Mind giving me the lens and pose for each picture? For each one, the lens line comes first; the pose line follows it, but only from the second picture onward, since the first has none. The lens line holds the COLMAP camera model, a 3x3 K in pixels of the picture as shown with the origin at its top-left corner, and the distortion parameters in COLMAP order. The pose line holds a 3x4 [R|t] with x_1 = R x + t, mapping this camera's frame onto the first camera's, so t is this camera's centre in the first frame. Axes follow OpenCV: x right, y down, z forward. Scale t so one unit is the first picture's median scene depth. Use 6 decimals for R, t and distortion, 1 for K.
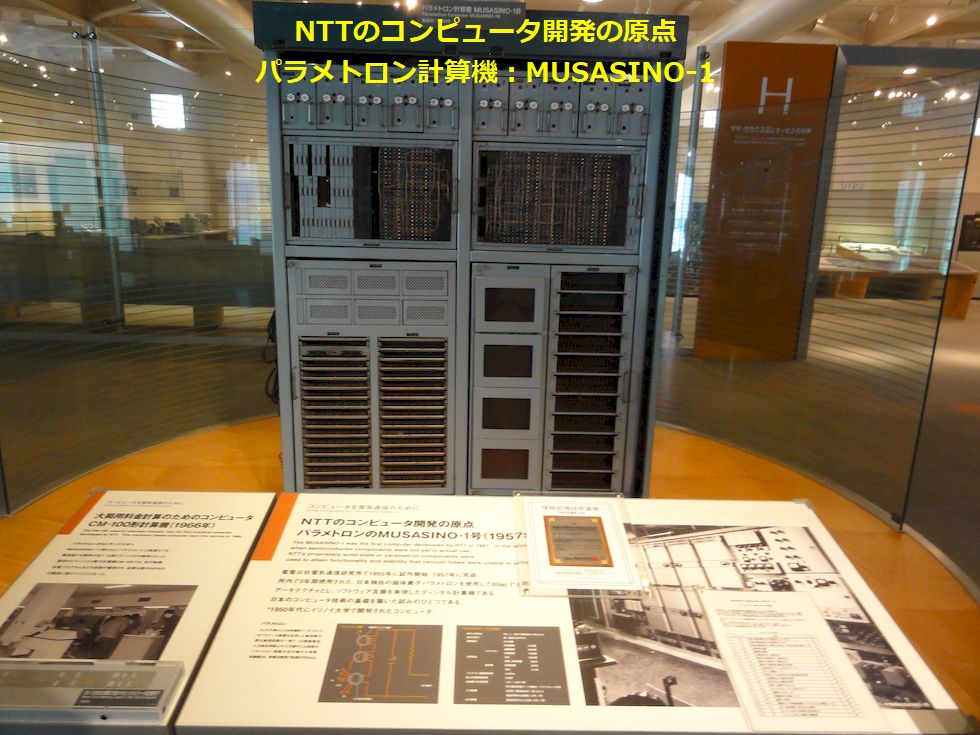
lens RADIAL K [[695.4, 0, 489.1], [0, 695.4, 365.1], [0, 0, 1]] dist [-0.005431, -0.000277]
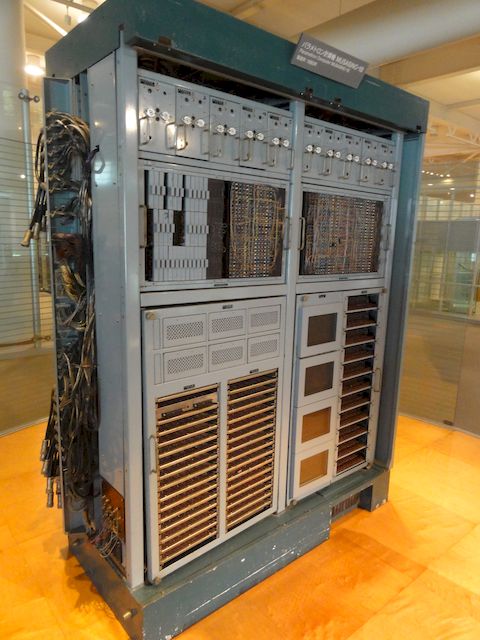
lens RADIAL K [[454.1, 0, 239.3], [0, 454.1, 321.1], [0, 0, 1]] dist [-0.005431, -0.000277]
pose [[0.774788, -0.119563, 0.620813, -0.533278], [0.141262, 0.989868, 0.014342, -0.130162], [-0.616238, 0.076585, 0.783827, 0.509839]]
